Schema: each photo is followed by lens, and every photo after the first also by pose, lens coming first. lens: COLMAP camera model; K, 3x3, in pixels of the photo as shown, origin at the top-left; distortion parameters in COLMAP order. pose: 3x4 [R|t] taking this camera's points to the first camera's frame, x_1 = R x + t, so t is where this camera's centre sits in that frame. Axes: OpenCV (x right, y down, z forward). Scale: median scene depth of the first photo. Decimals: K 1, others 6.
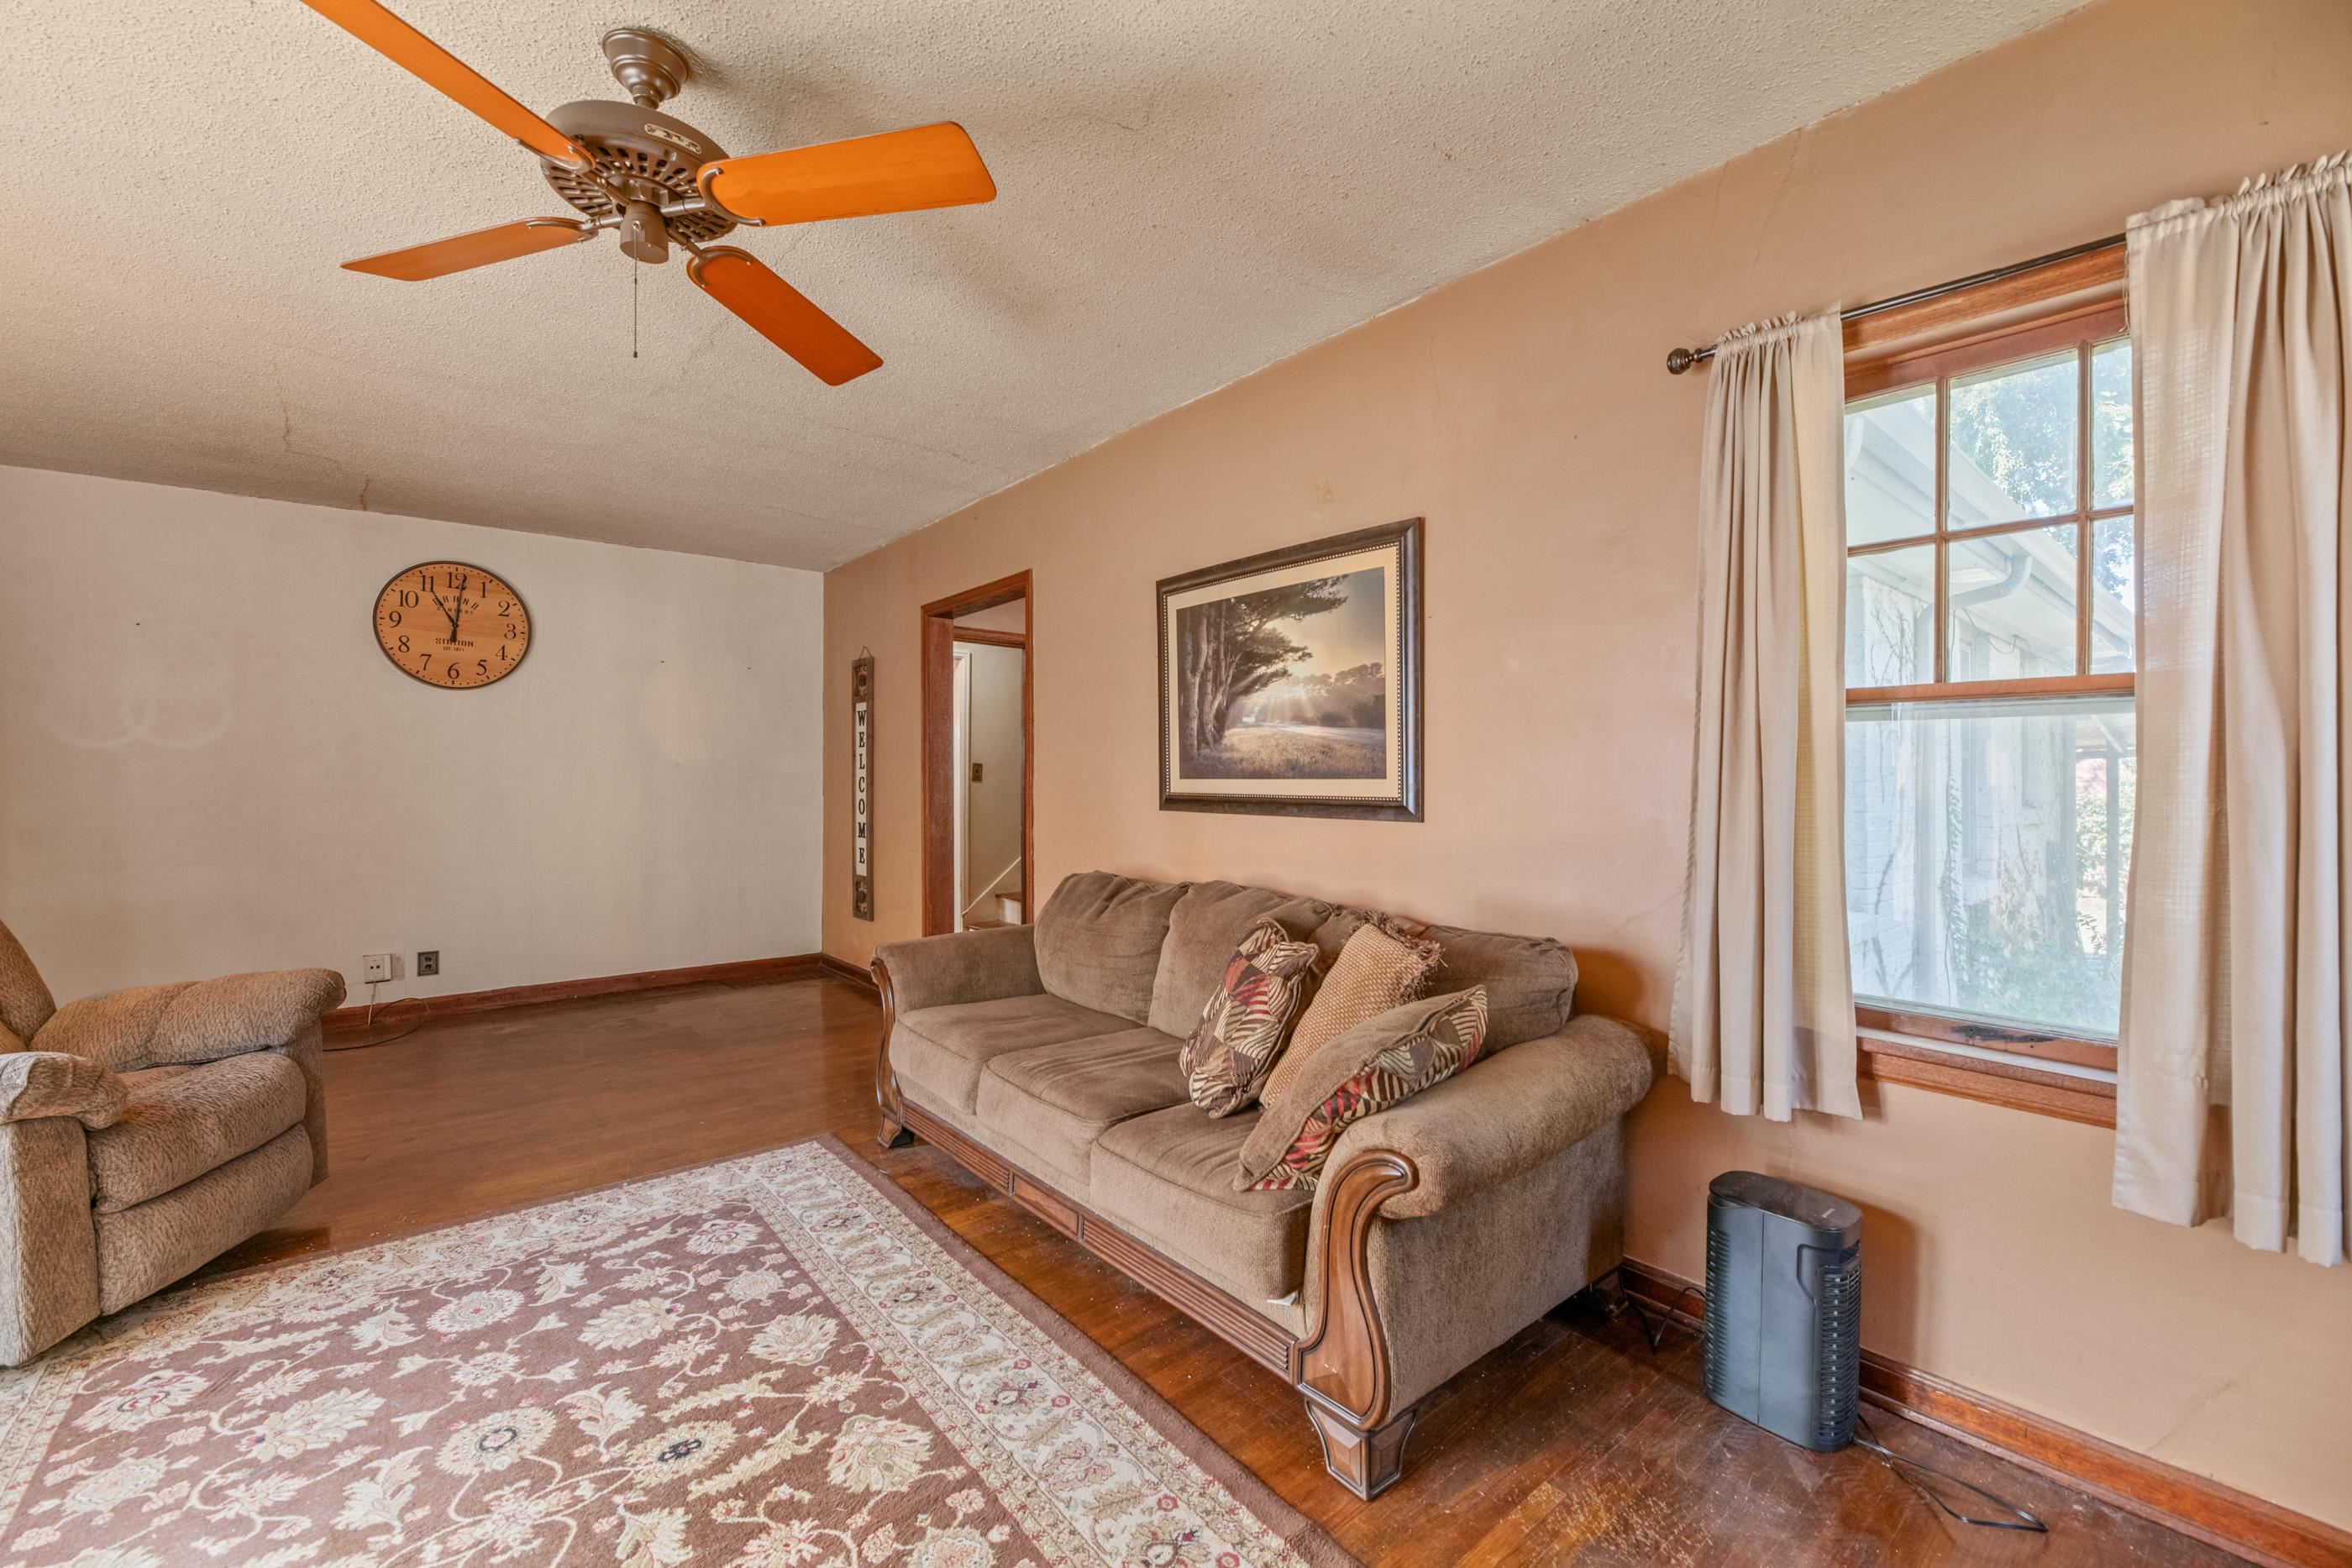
lens RADIAL K [[975.7, 0, 1171.0], [0, 975.7, 775.6], [0, 0, 1]] dist [-0.002633, -0.000767]
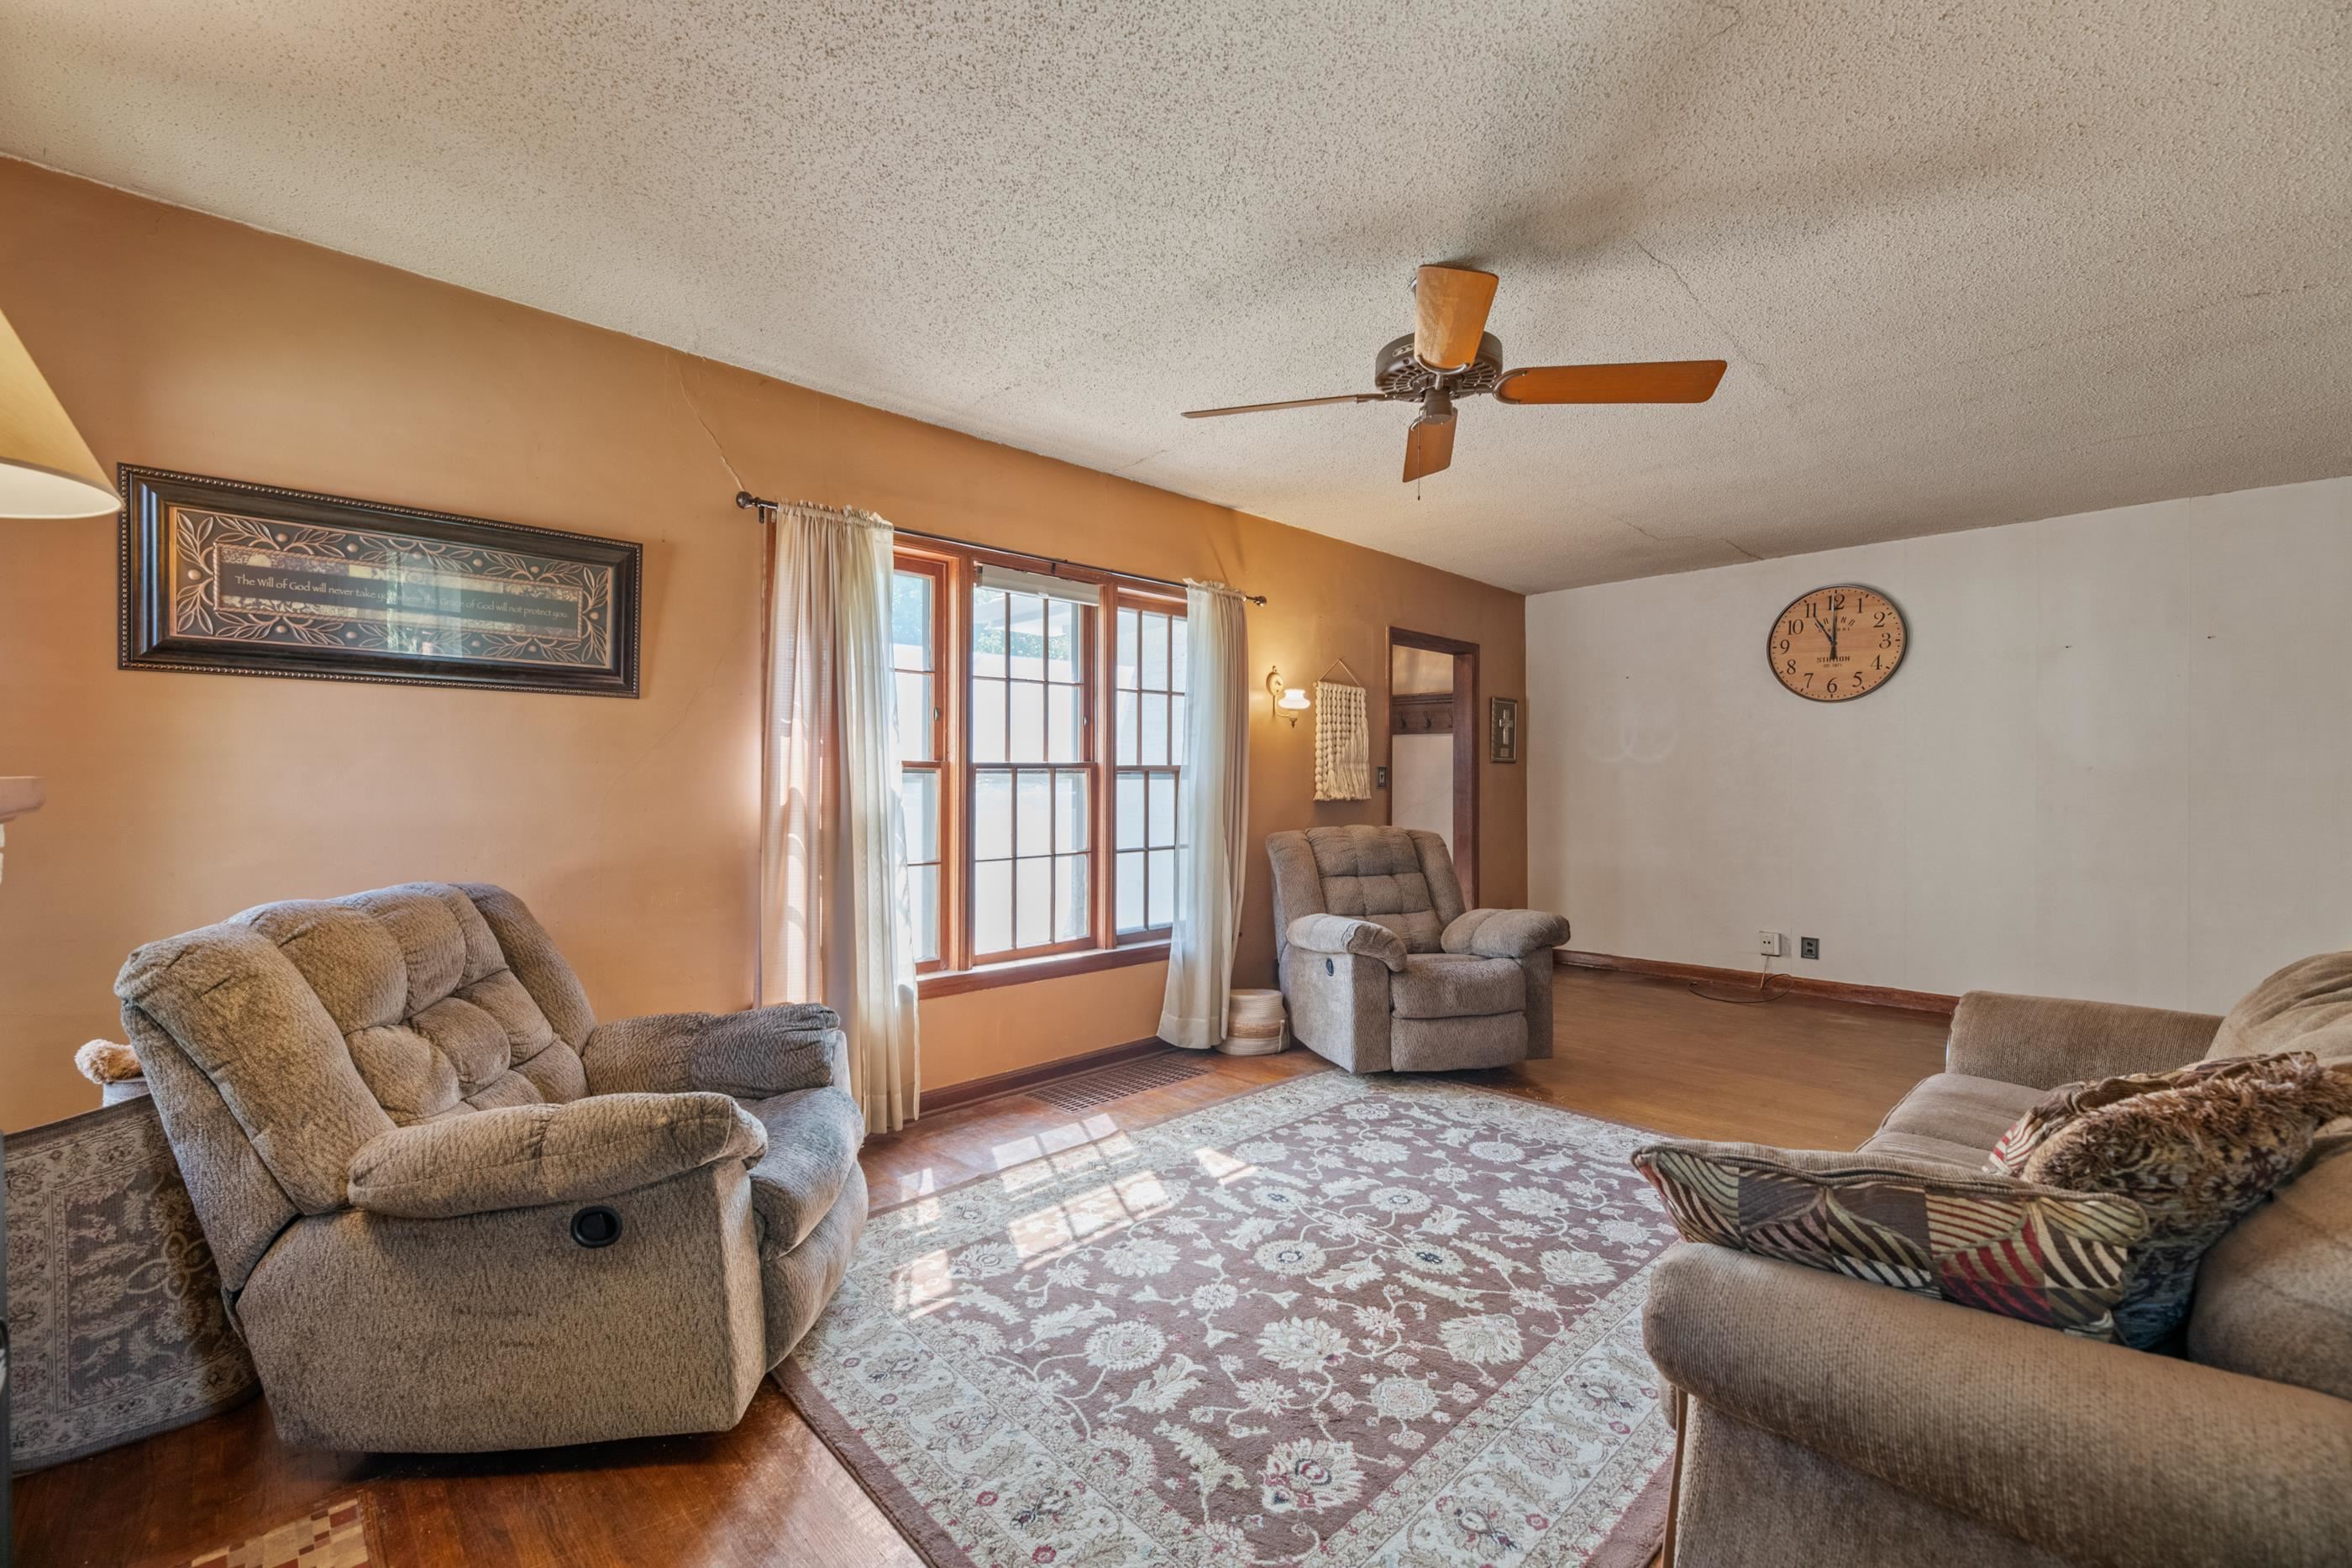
lens RADIAL K [[981.0, 0, 1165.4], [0, 981.0, 778.8], [0, 0, 1]] dist [0.000838, -0.000089]
pose [[0.062199, -0.001500, -0.998063, 0.745825], [0.001649, 0.999998, -0.001400, -0.005171], [0.998062, -0.001559, 0.062201, 0.432821]]
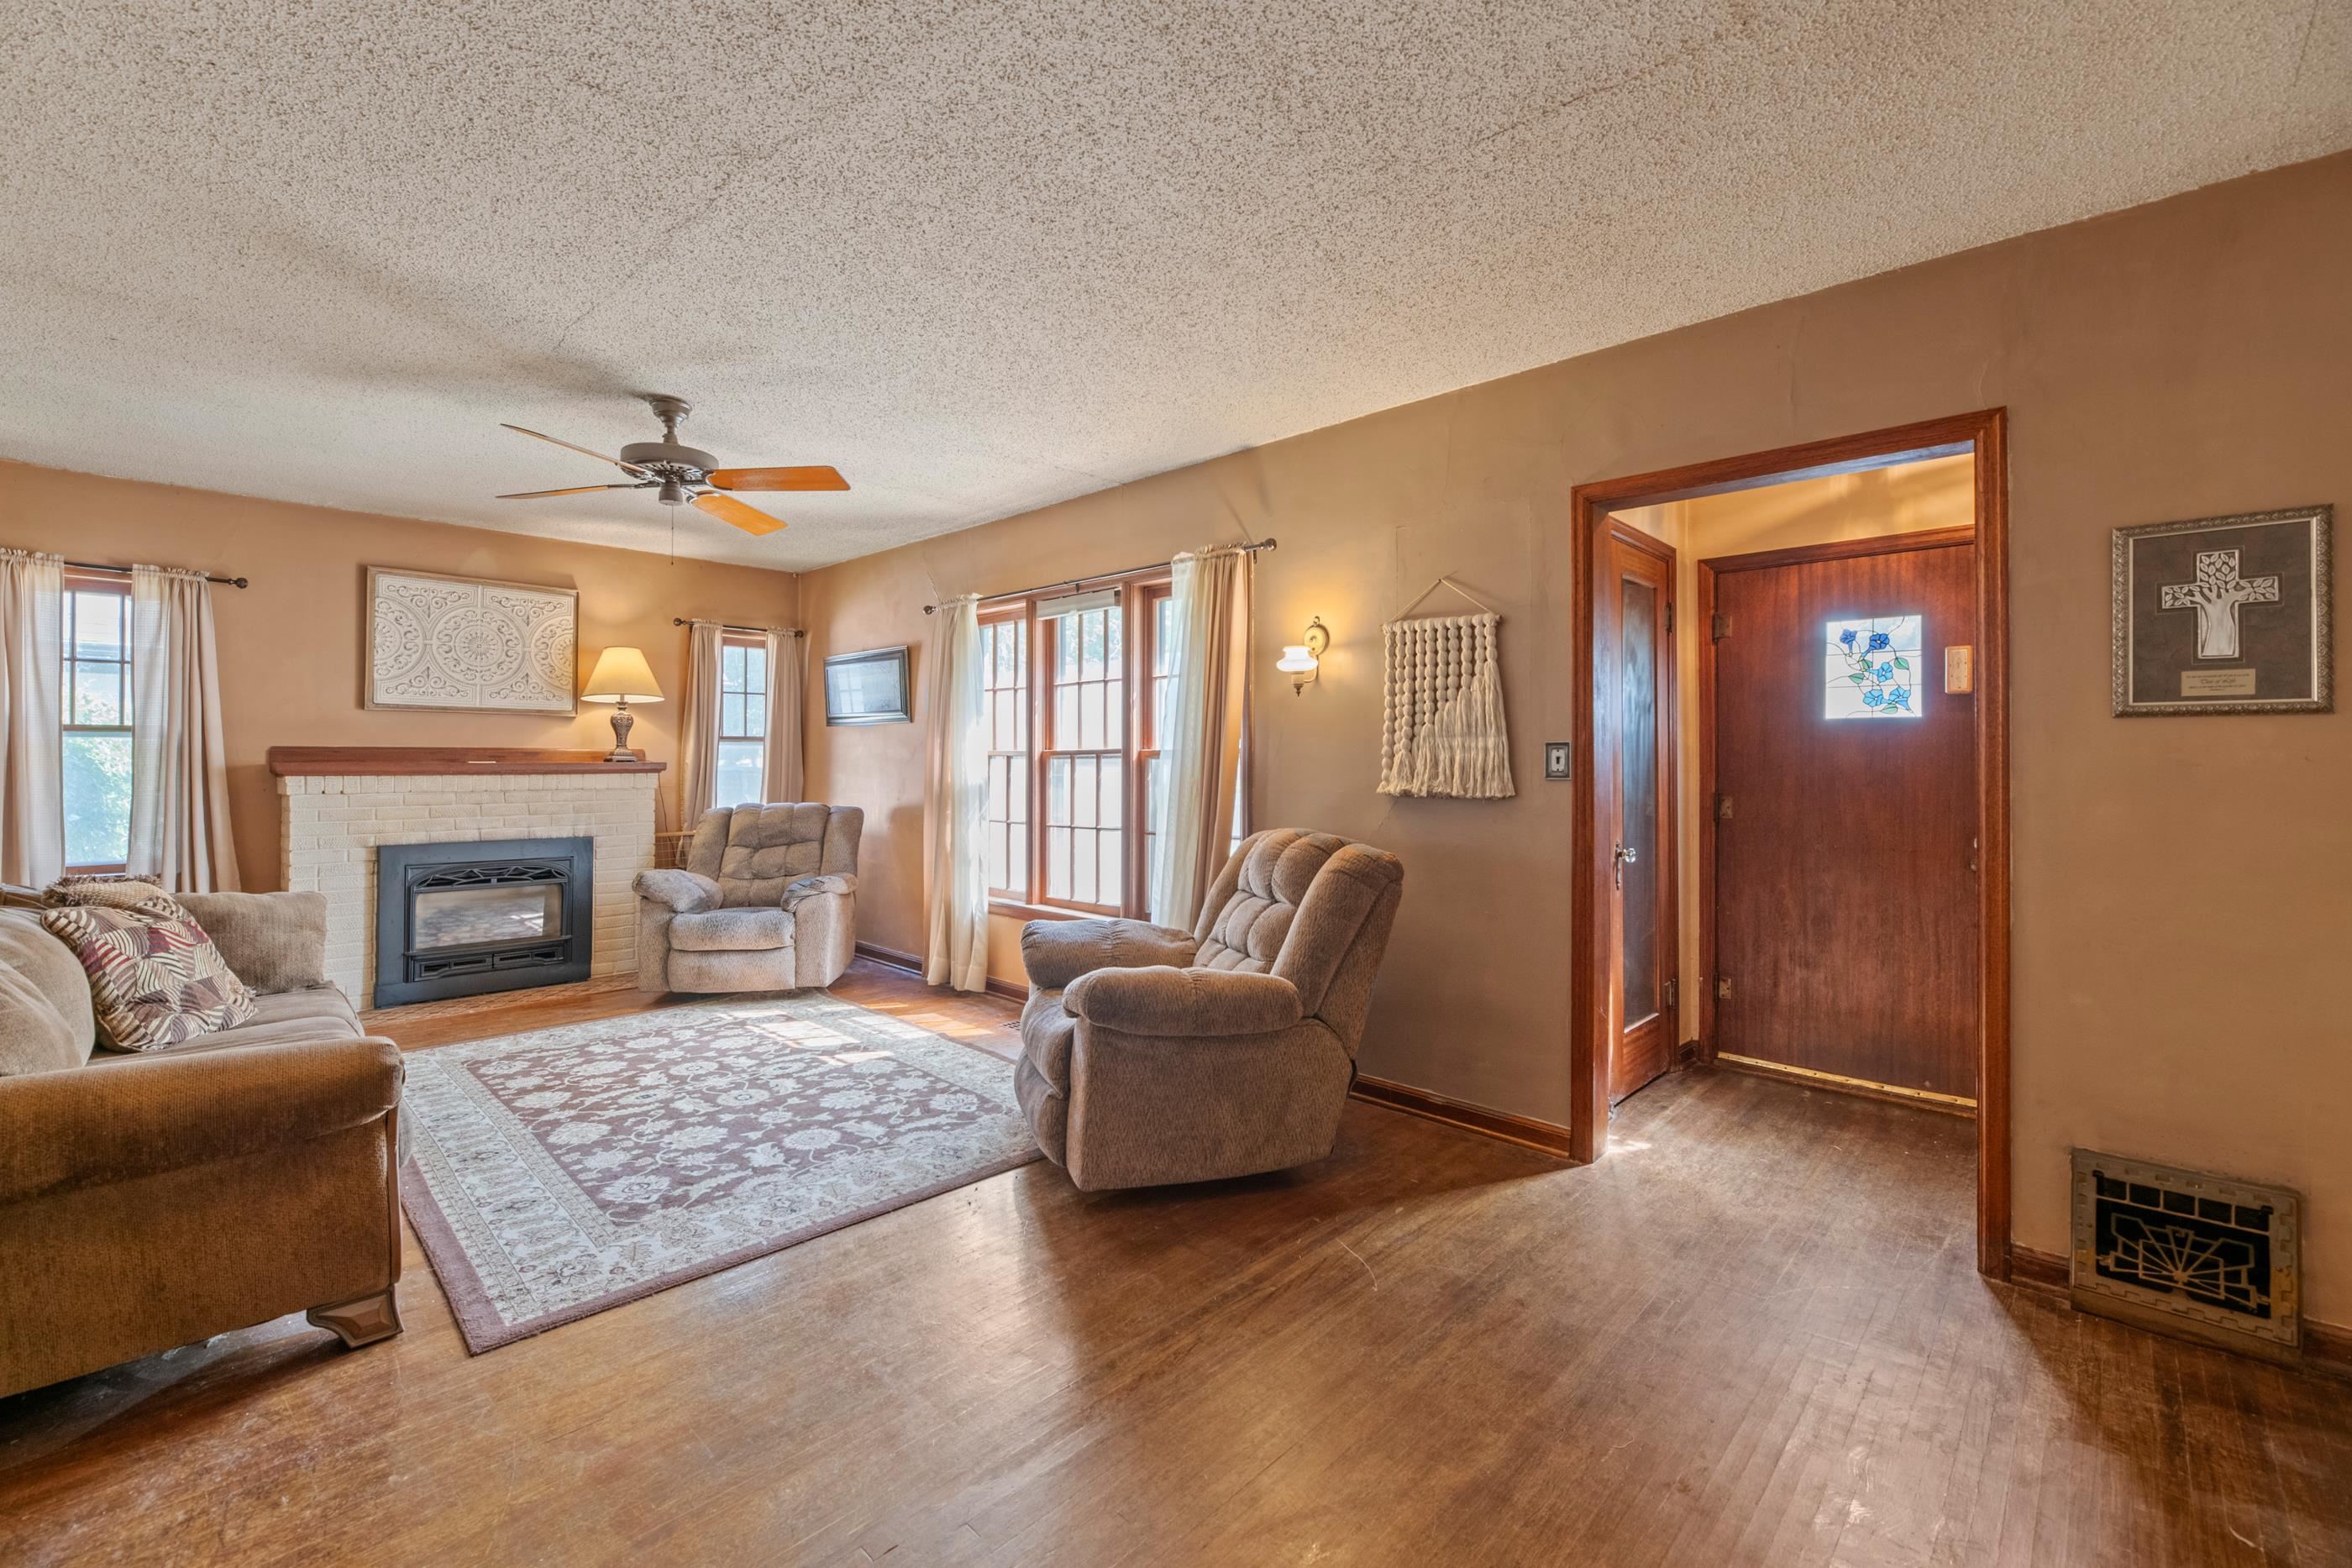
lens RADIAL K [[954.9, 0, 1172.1], [0, 954.9, 760.2], [0, 0, 1]] dist [-0.024843, -0.000075]
pose [[-0.991868, -0.007983, -0.127022, -1.097374], [-0.006815, 0.999930, -0.009629, 0.004017], [0.127090, -0.008685, -0.991853, 2.546109]]
